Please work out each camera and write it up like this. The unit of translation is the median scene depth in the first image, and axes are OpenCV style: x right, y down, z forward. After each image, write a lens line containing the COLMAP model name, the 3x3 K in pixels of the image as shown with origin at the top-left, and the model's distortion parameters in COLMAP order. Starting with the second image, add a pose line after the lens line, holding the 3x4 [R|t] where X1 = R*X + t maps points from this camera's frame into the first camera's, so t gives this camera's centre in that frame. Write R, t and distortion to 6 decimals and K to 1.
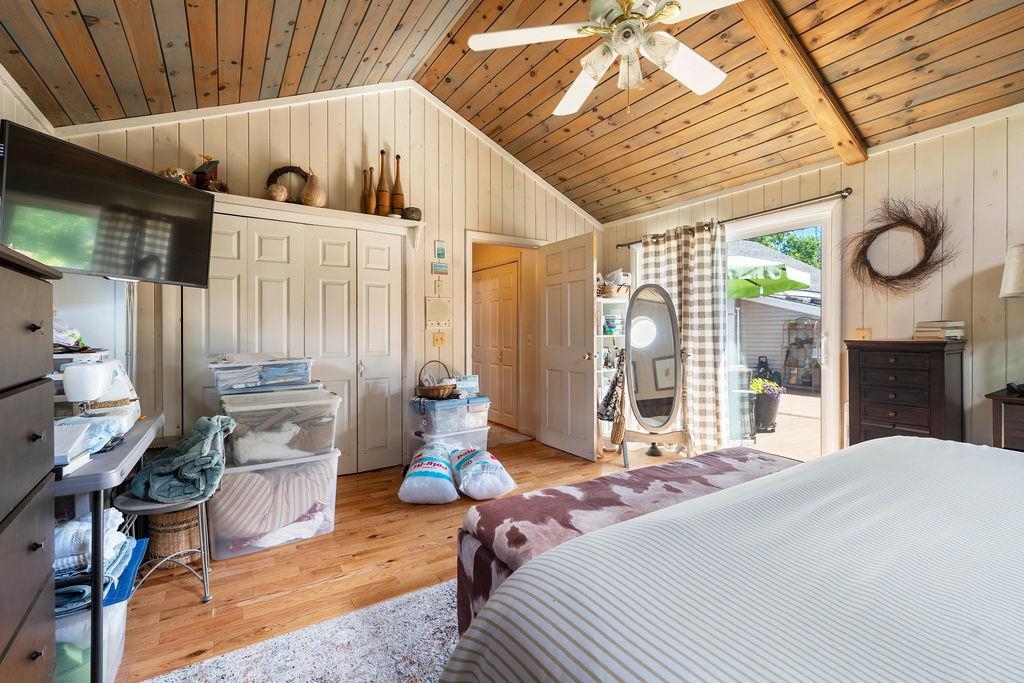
lens RADIAL K [[450.5, 0, 511.0], [0, 450.5, 336.0], [0, 0, 1]] dist [-0.004353, 0.001401]
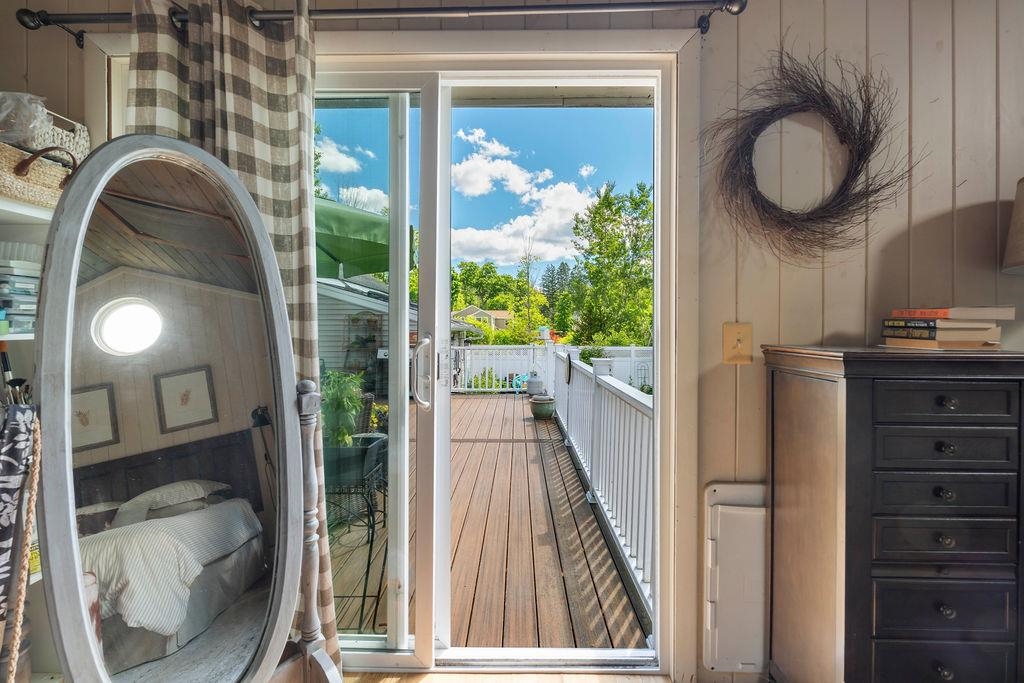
lens RADIAL K [[450.5, 0, 509.2], [0, 450.5, 333.9], [0, 0, 1]] dist [-0.004353, 0.001401]
pose [[0.555903, 0.003291, 0.831241, 0.189284], [-0.006406, 0.999979, 0.000325, -0.004001], [-0.831223, -0.005505, 0.555912, 0.641457]]
